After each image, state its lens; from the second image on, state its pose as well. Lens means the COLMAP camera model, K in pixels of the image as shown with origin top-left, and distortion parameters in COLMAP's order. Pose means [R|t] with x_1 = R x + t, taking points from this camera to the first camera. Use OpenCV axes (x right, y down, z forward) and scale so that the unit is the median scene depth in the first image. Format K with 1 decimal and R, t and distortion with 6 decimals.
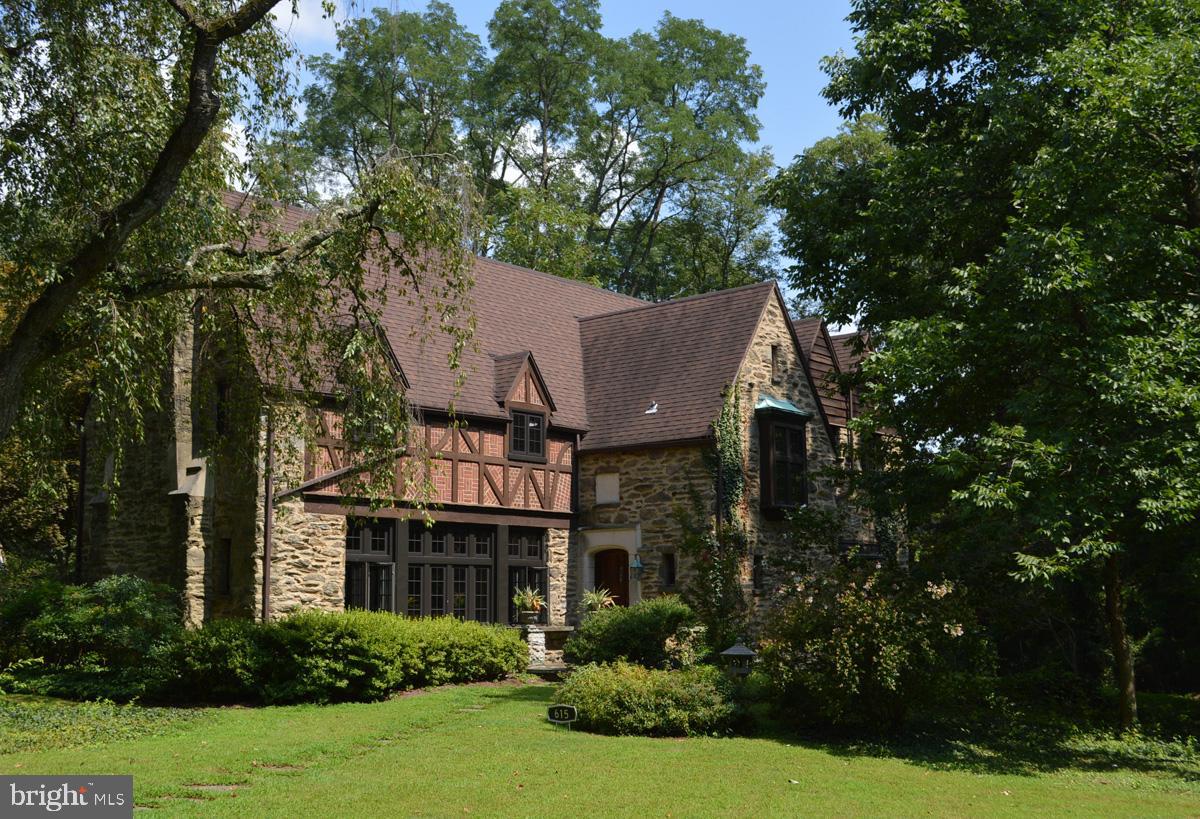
lens RADIAL K [[1384.4, 0, 600.0], [0, 1384.4, 409.5], [0, 0, 1]] dist [-0.031453, -0.007656]
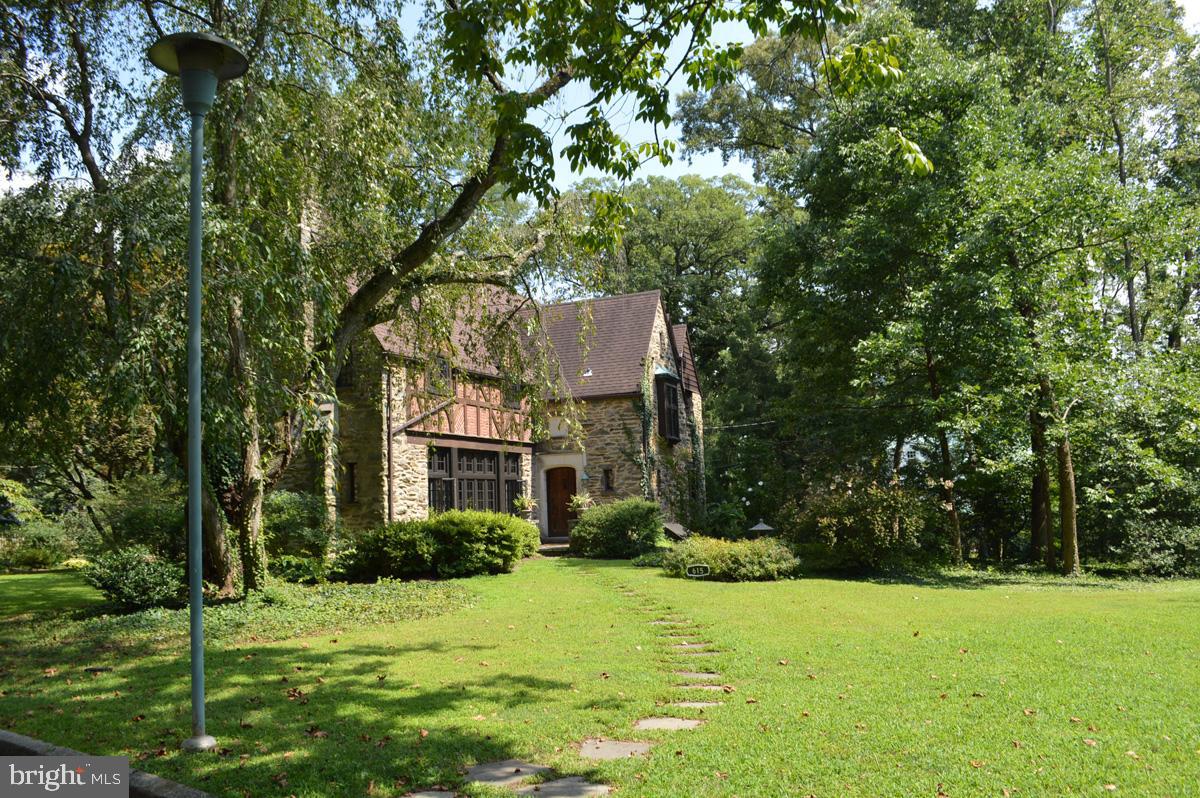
lens RADIAL K [[954.5, 0, 600.0], [0, 954.5, 399.0], [0, 0, 1]] dist [-0.069873, 0.000176]
pose [[0.948322, 0.006527, 0.317244, -0.336224], [-0.014712, 0.999618, 0.023413, 0.004040], [-0.316970, -0.026870, 0.948055, 0.024235]]
